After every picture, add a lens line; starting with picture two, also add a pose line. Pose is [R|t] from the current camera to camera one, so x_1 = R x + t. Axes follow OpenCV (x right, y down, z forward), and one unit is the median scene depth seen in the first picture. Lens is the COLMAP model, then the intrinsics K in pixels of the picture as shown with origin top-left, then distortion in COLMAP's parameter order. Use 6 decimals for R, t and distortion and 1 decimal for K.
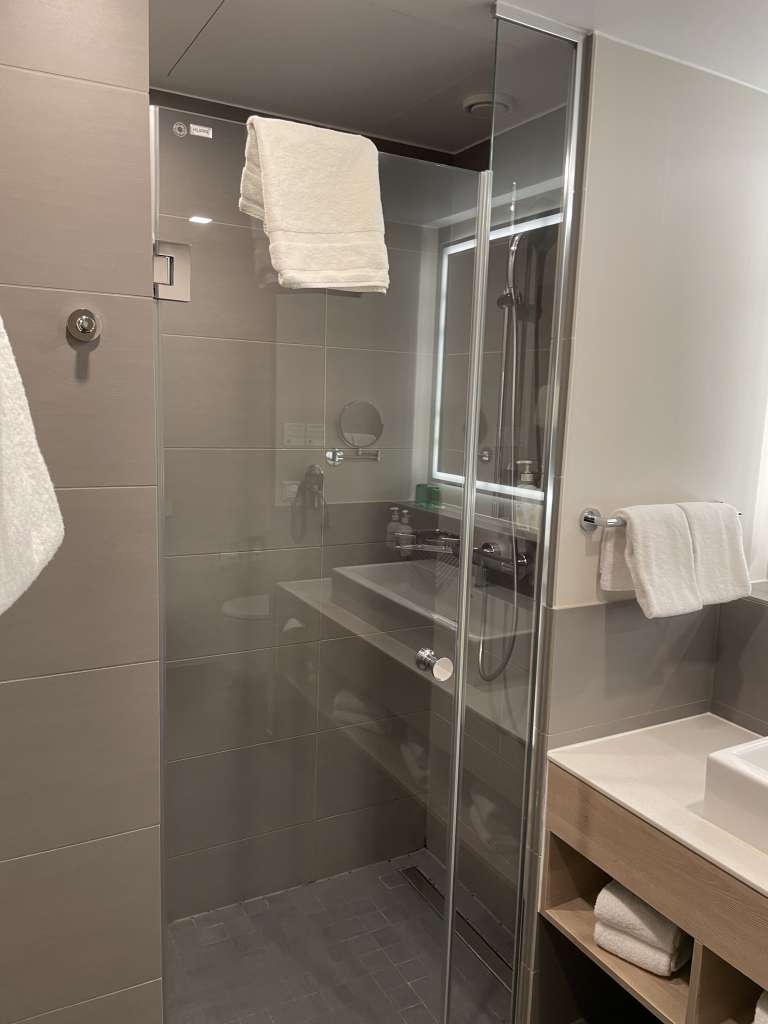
lens RADIAL K [[774.2, 0, 376.4], [0, 774.2, 507.1], [0, 0, 1]] dist [0.059613, -0.078184]
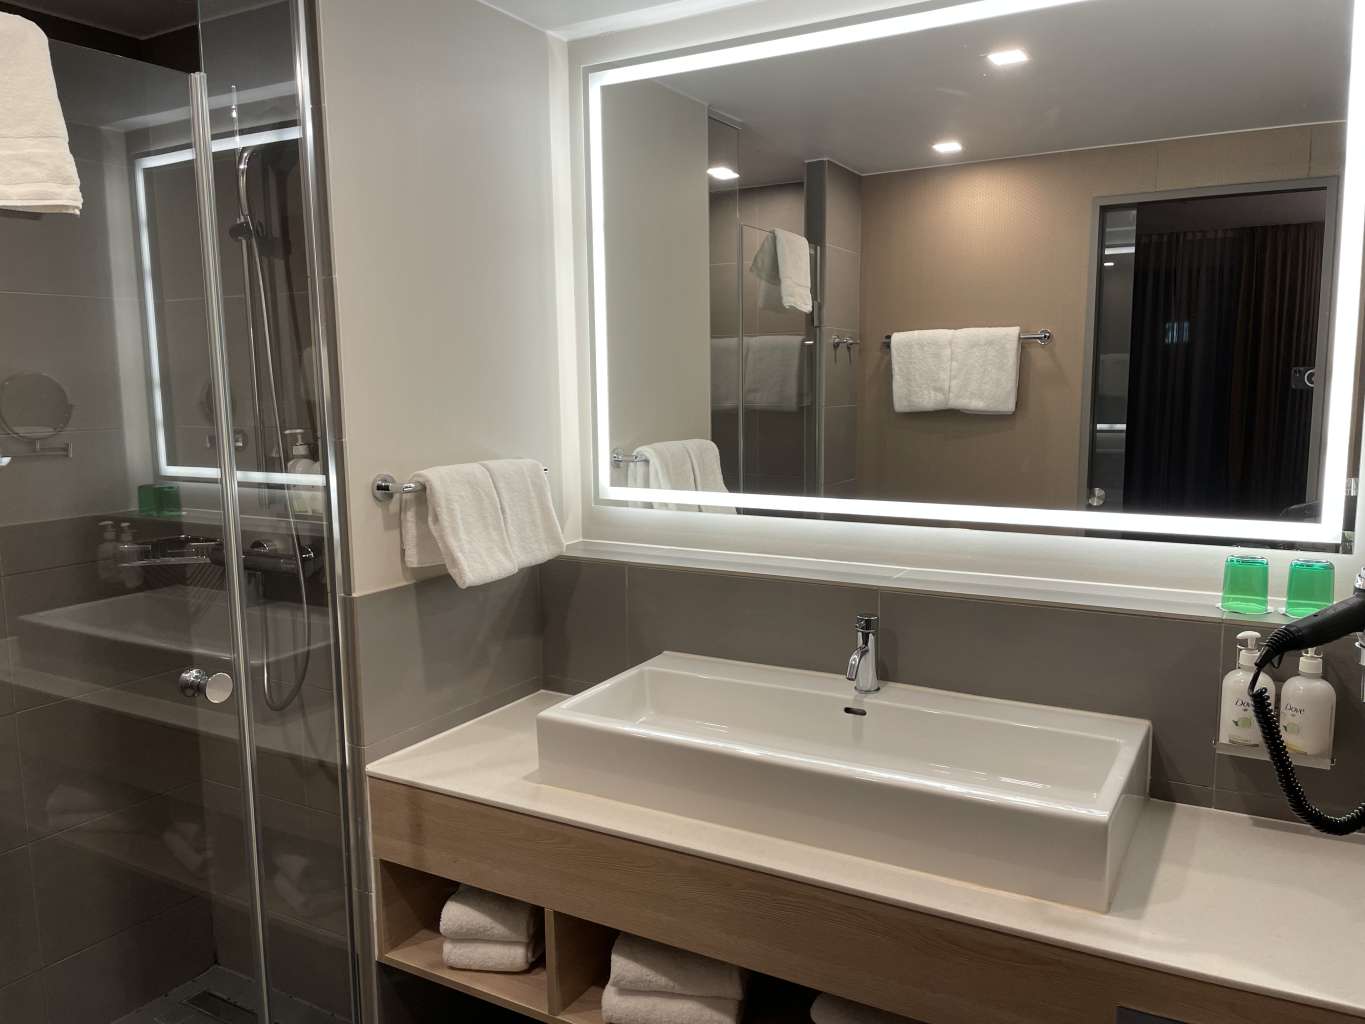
lens RADIAL K [[1032.1, 0, 694.3], [0, 1032.1, 515.4], [0, 0, 1]] dist [0.059613, -0.078184]
pose [[0.844371, -0.110985, 0.524137, -0.037548], [0.114823, 0.993064, 0.025302, 0.053855], [-0.523309, 0.038819, 0.851258, -0.144498]]
